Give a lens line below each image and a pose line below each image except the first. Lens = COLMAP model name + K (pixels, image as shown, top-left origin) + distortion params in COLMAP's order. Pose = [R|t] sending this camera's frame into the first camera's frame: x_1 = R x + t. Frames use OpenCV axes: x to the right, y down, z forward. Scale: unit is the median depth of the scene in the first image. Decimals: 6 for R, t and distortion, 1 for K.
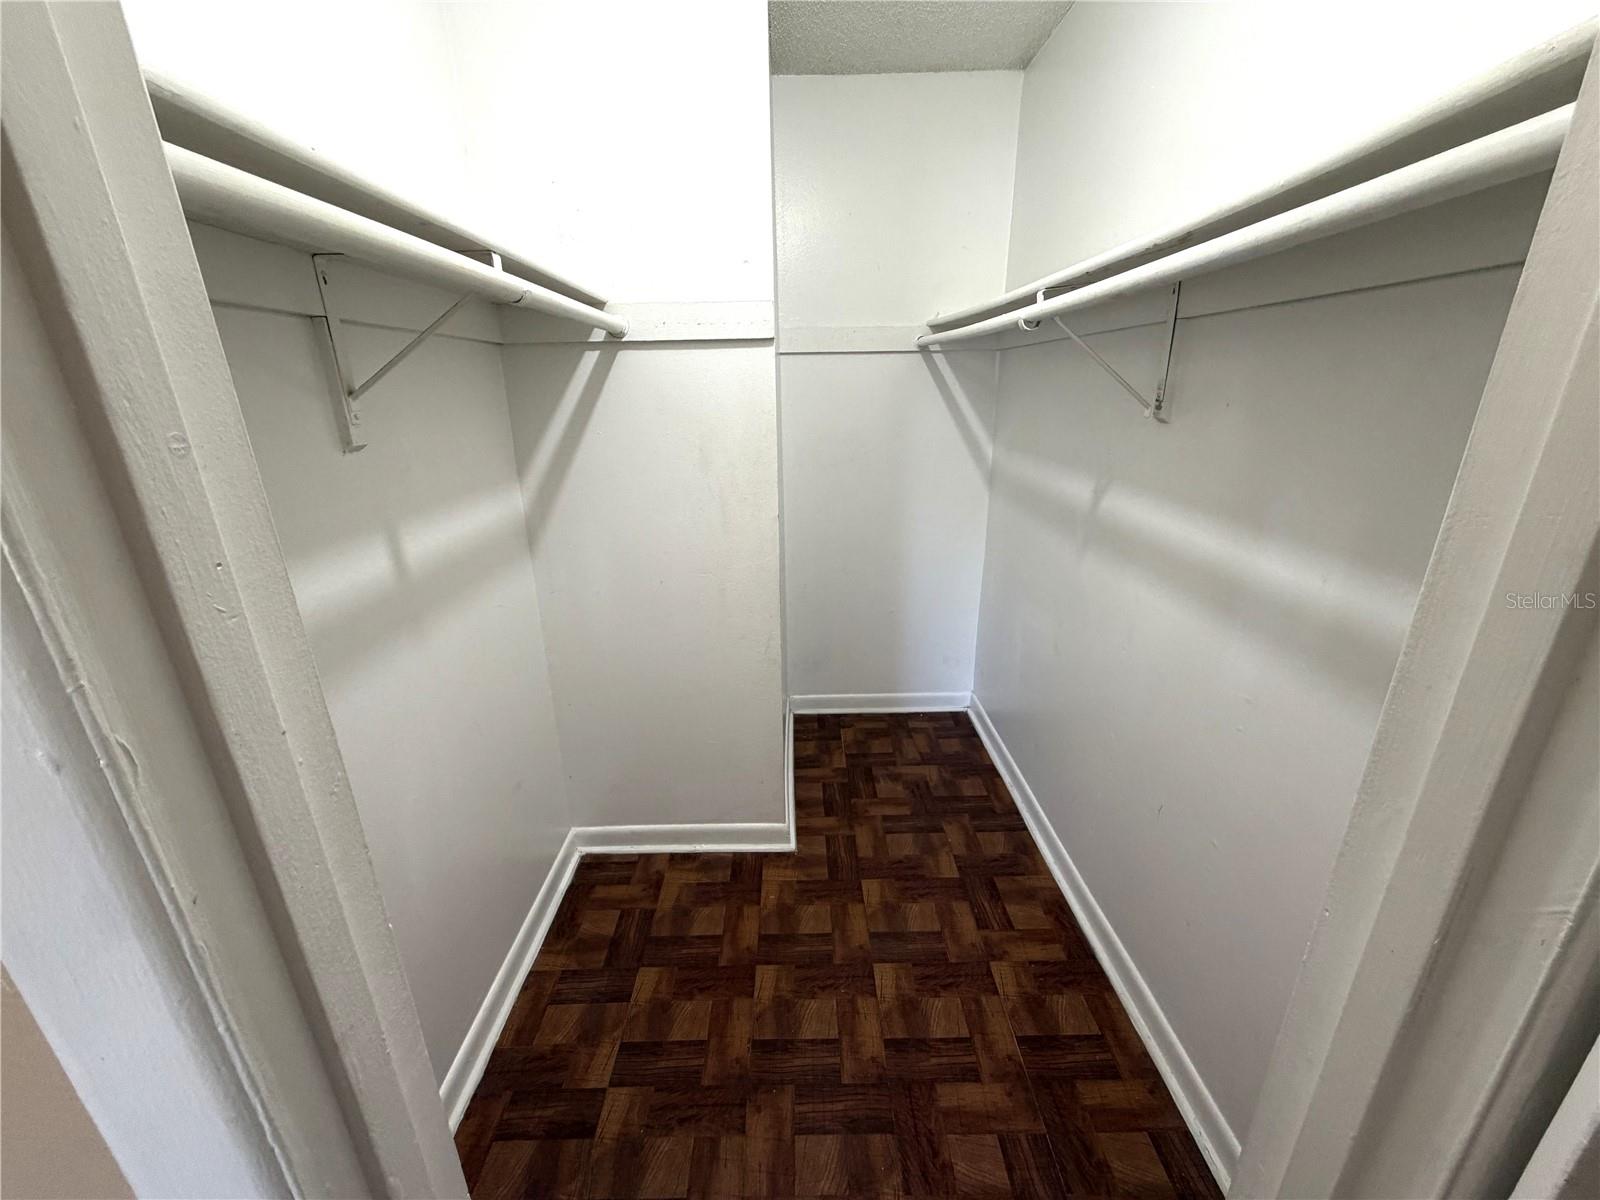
lens RADIAL K [[633.6, 0, 800.0], [0, 633.6, 600.0], [0, 0, 1]] dist [0.000678, -0.000087]
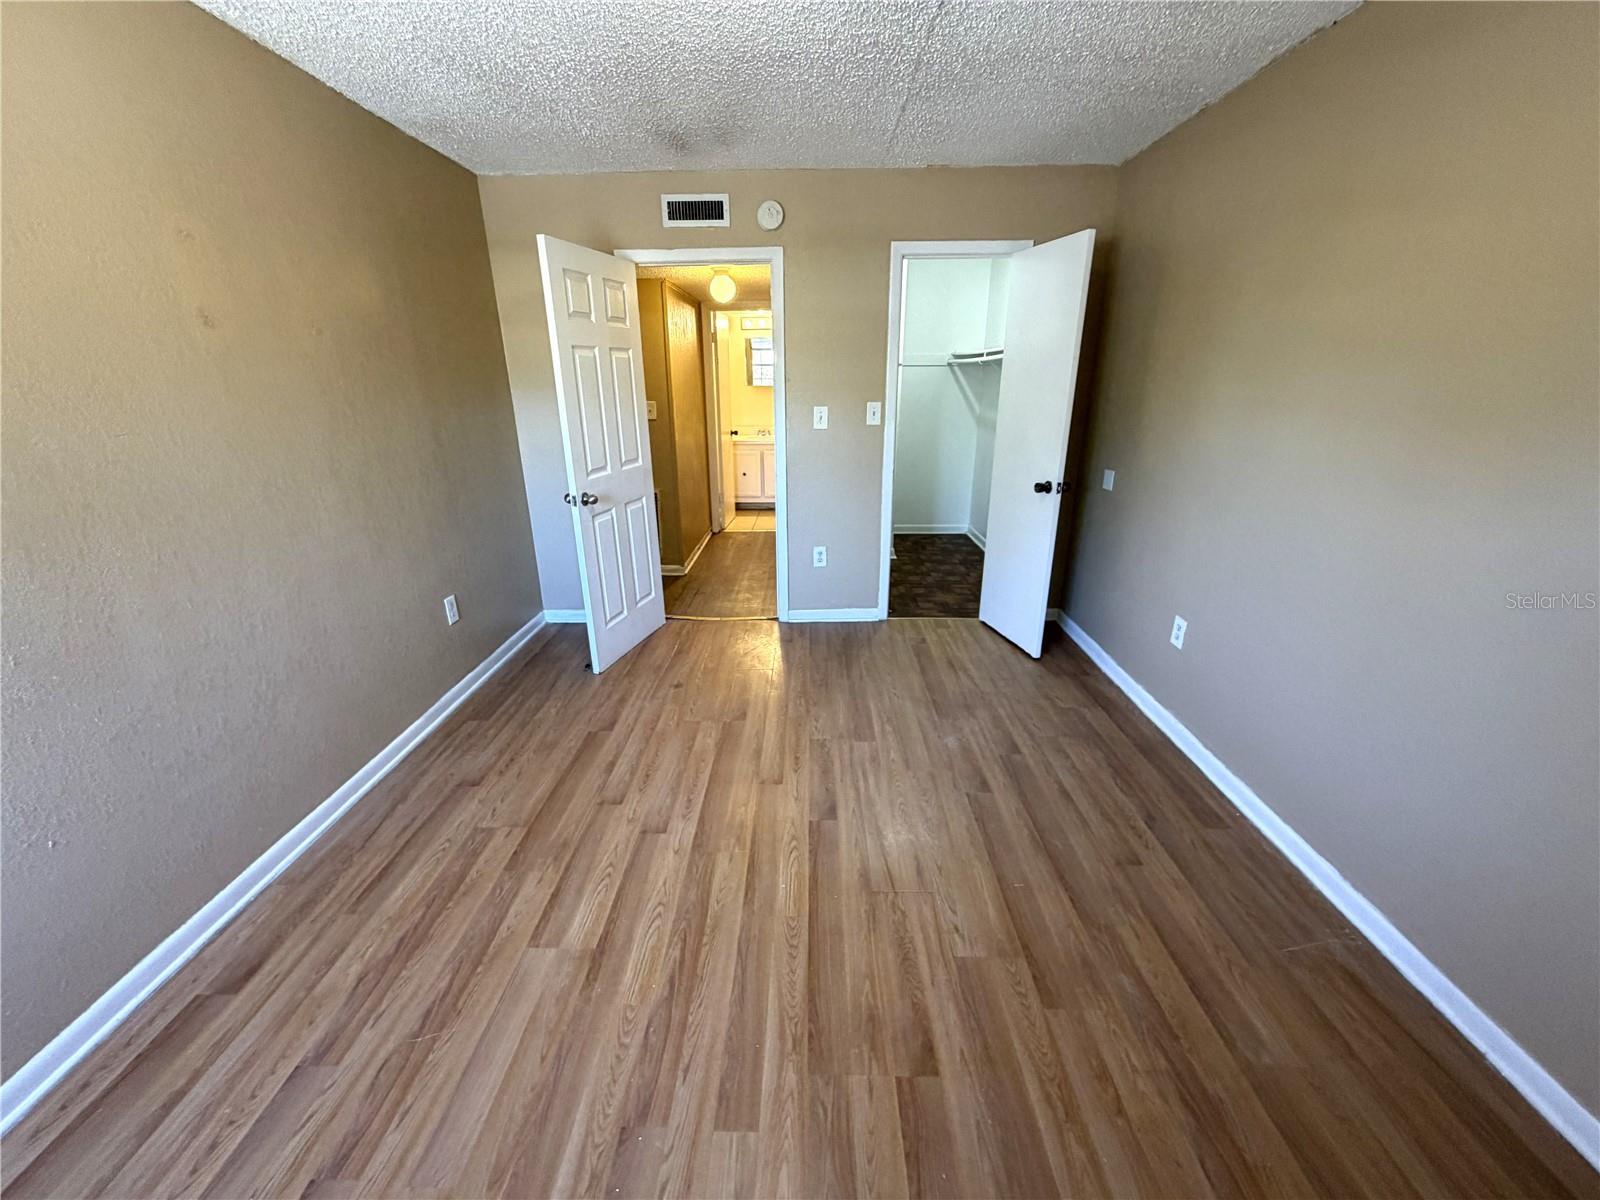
lens RADIAL K [[633.6, 0, 800.0], [0, 633.6, 600.0], [0, 0, 1]] dist [0.000678, -0.000087]
pose [[0.999564, 0.018653, -0.022895, -0.287763], [-0.018619, 0.999825, 0.001737, 0.478235], [0.022923, -0.001310, 0.999736, -1.351613]]
